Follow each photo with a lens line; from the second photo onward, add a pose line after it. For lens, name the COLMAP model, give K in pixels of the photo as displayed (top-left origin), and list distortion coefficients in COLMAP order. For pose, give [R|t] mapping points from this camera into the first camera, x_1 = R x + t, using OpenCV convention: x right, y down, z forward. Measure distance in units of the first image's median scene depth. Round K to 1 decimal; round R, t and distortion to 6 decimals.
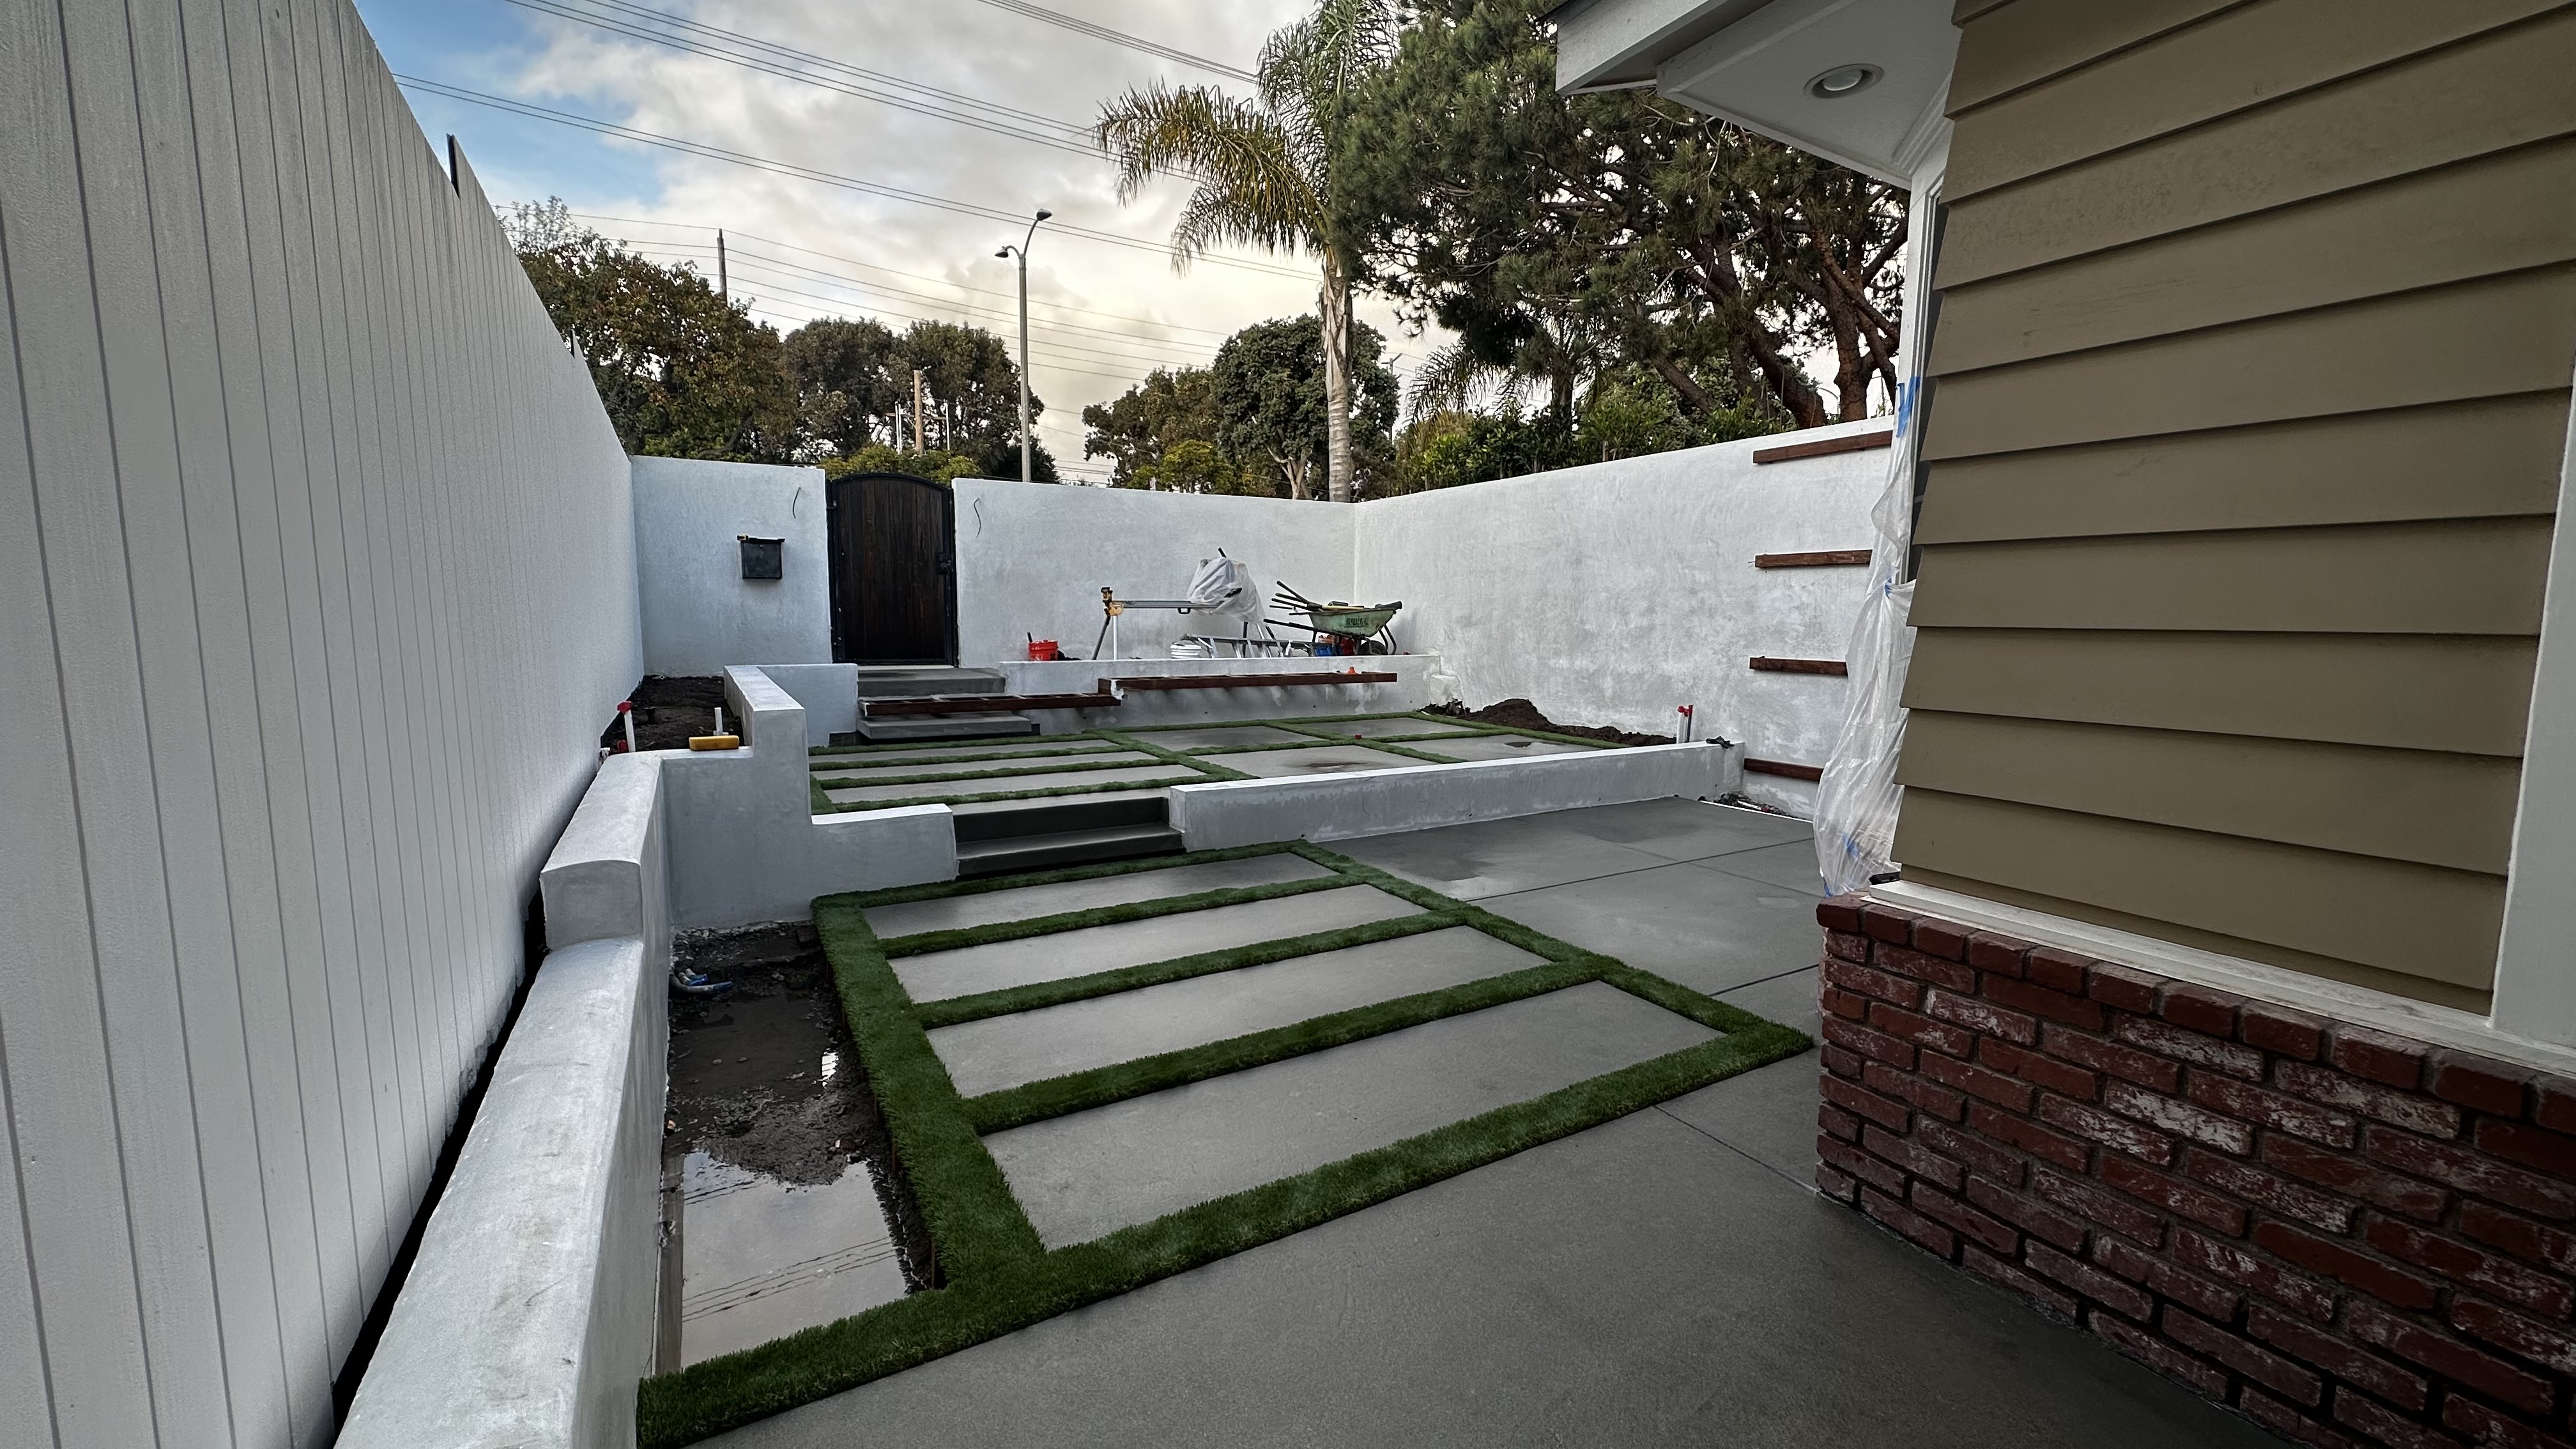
lens RADIAL K [[1024.3, 0, 1283.6], [0, 1024.3, 725.3], [0, 0, 1]] dist [-0.001563, 0.001675]
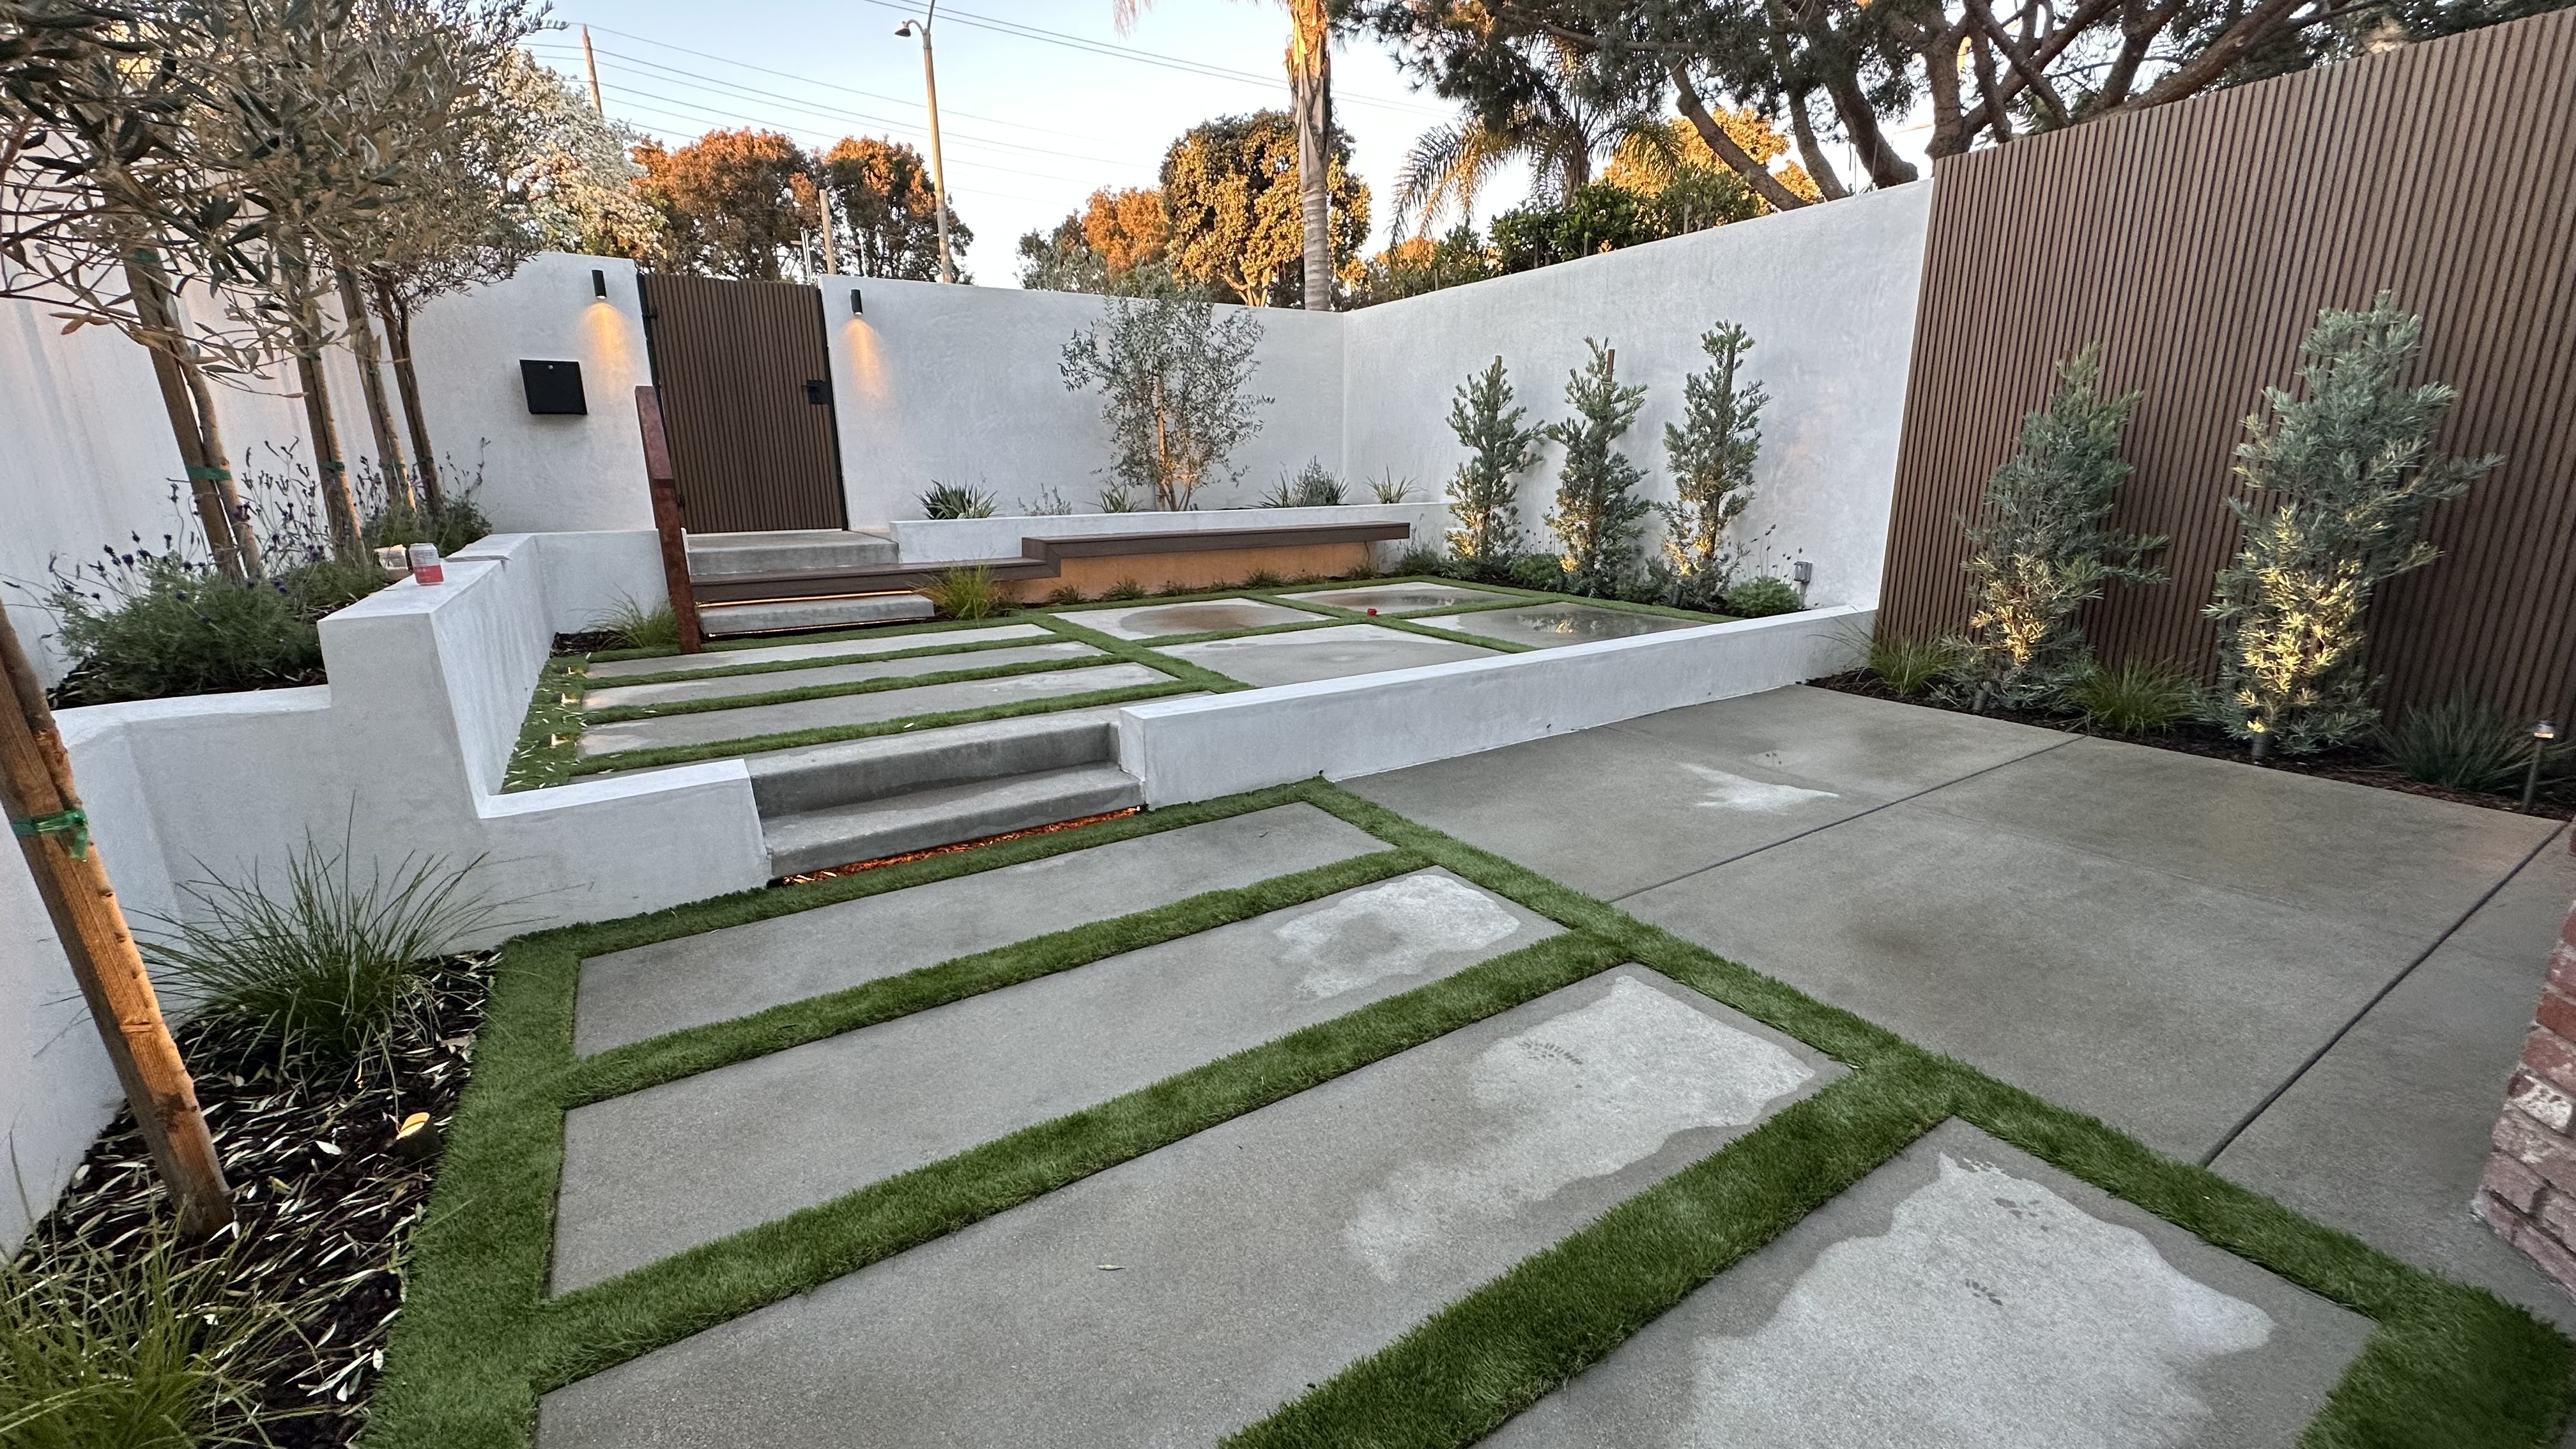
lens RADIAL K [[1024.3, 0, 1281.4], [0, 1024.3, 720.6], [0, 0, 1]] dist [-0.001563, 0.001675]
pose [[0.999112, -0.026986, 0.032358, -0.015835], [0.022424, 0.990743, 0.133887, -0.009309], [-0.035672, -0.133042, 0.990468, 0.186932]]
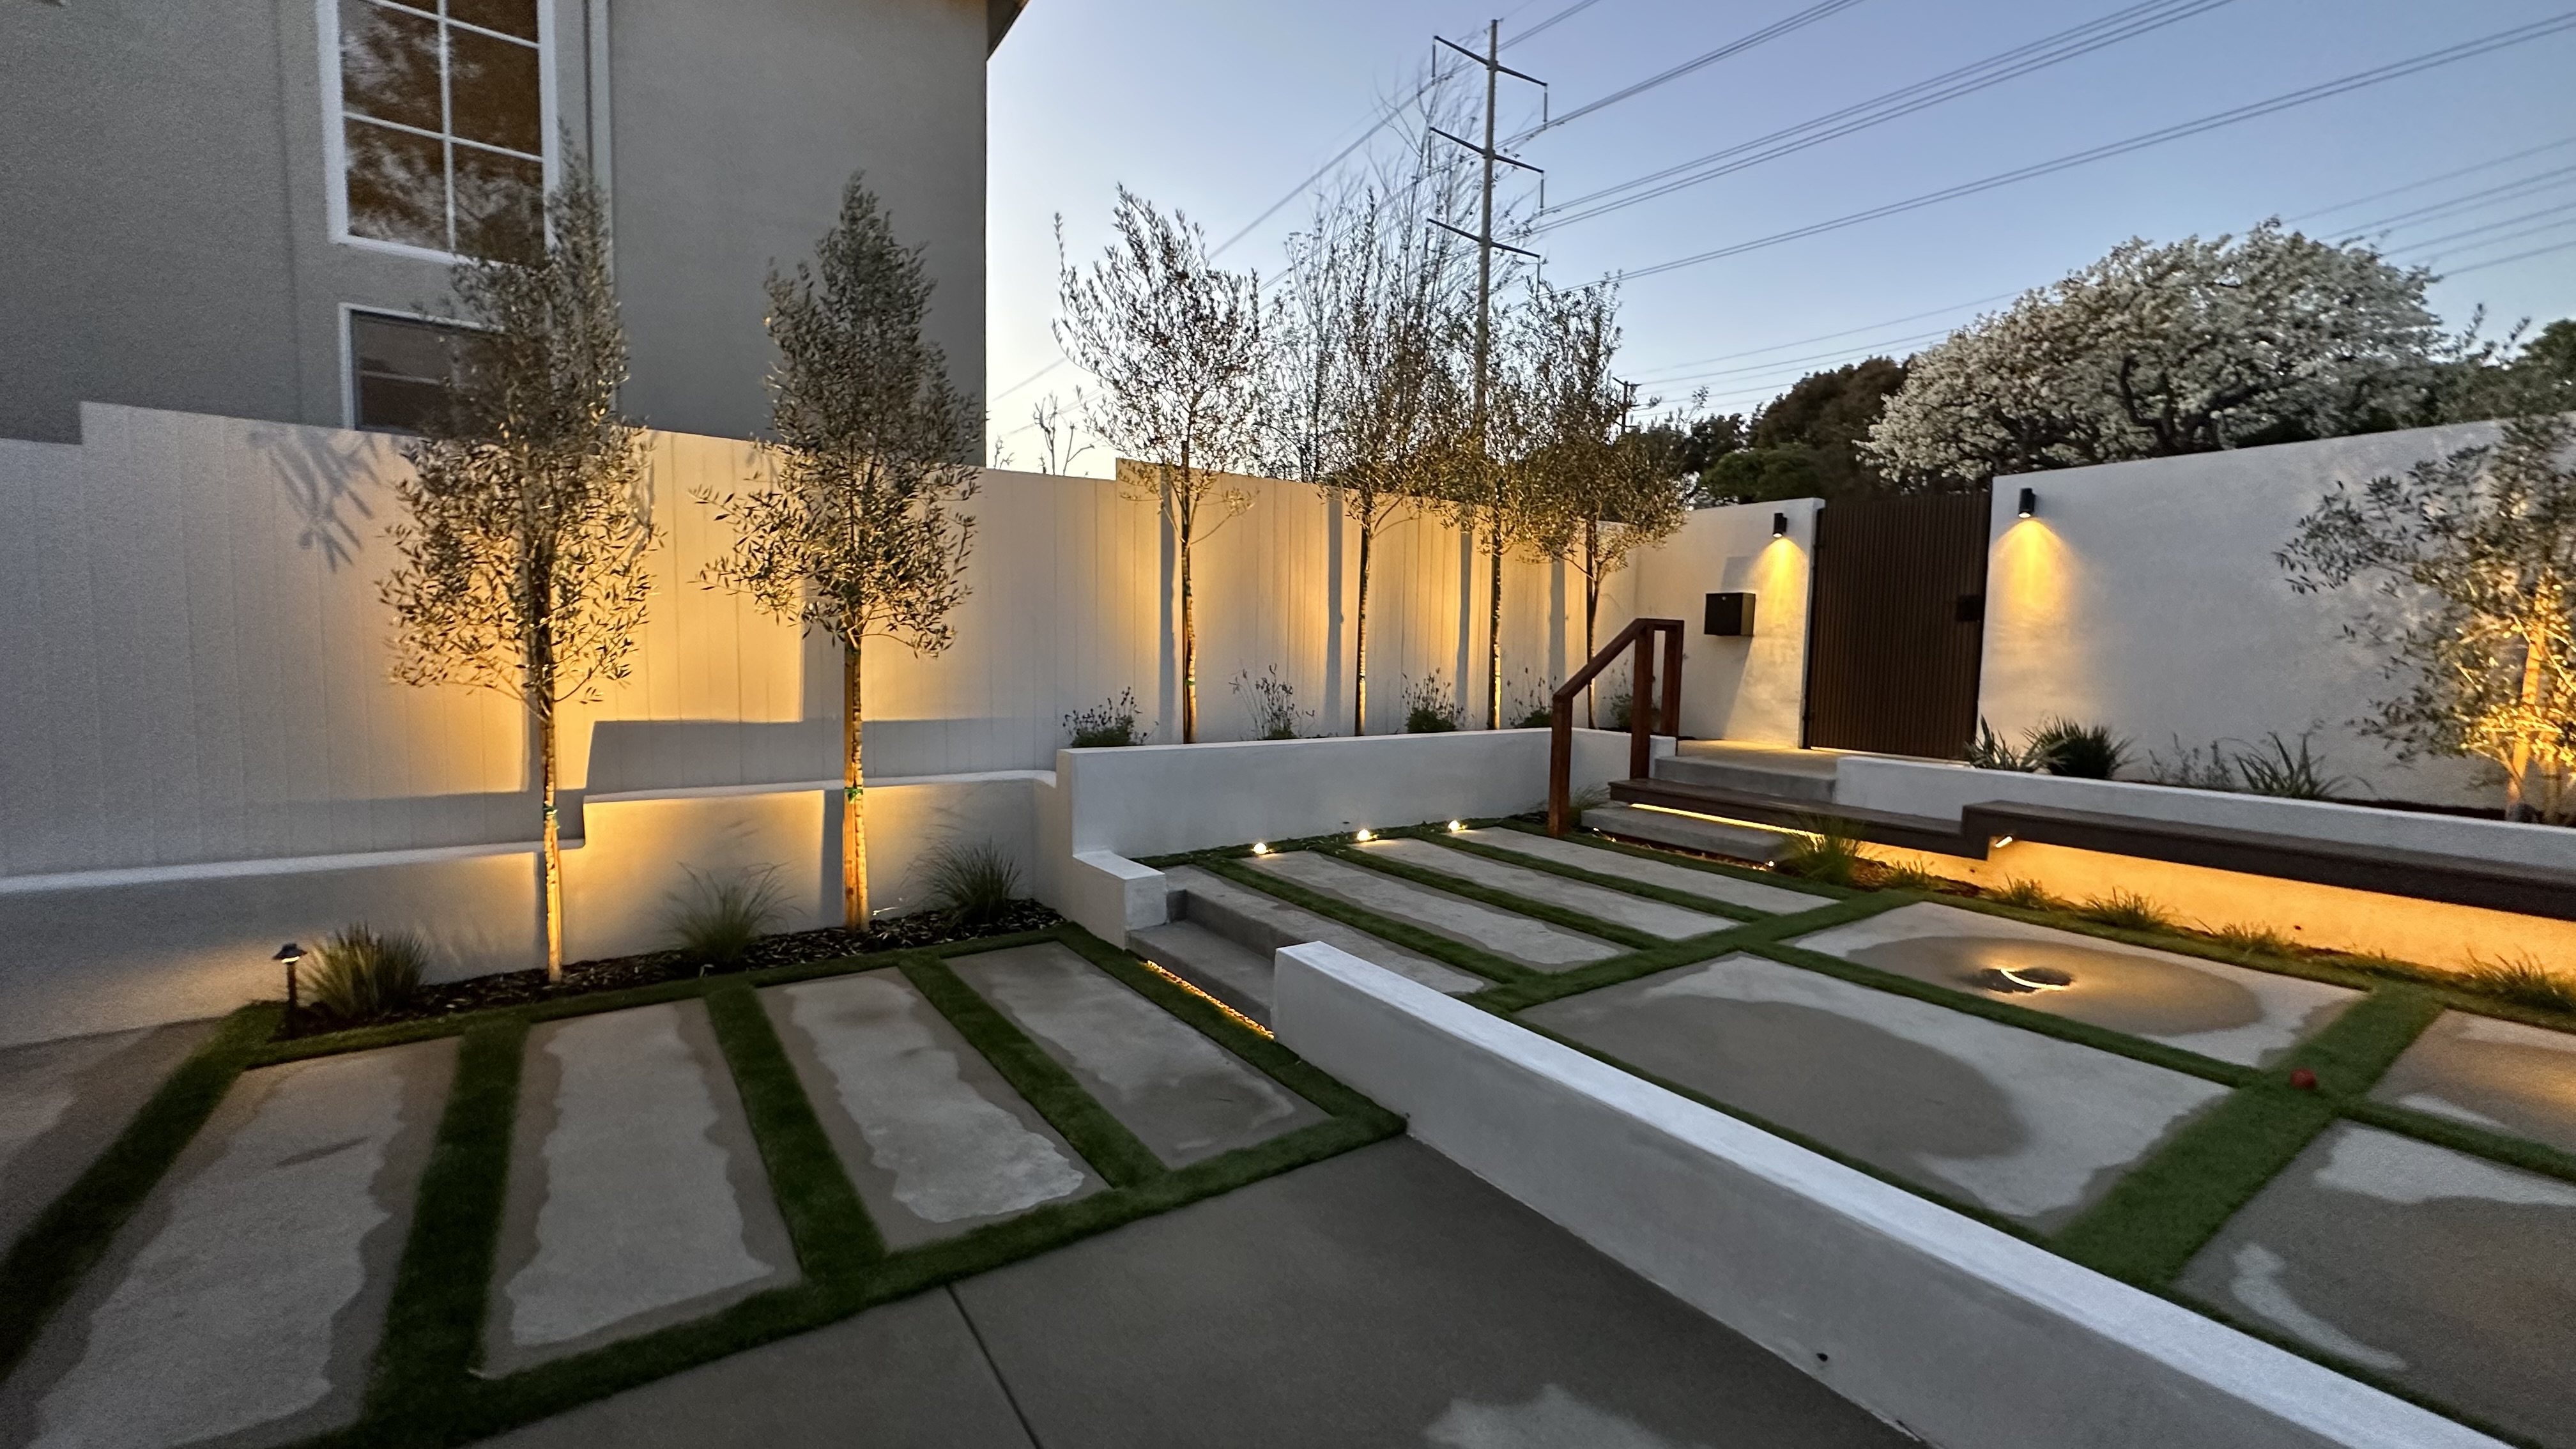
lens RADIAL K [[1024.3, 0, 1287.1], [0, 1024.3, 723.2], [0, 0, 1]] dist [-0.001563, 0.001675]
pose [[0.070941, 0.069215, -0.995076, 0.289503], [-0.128083, 0.989963, 0.059728, -0.062762], [0.989223, 0.123215, 0.079095, 0.486642]]
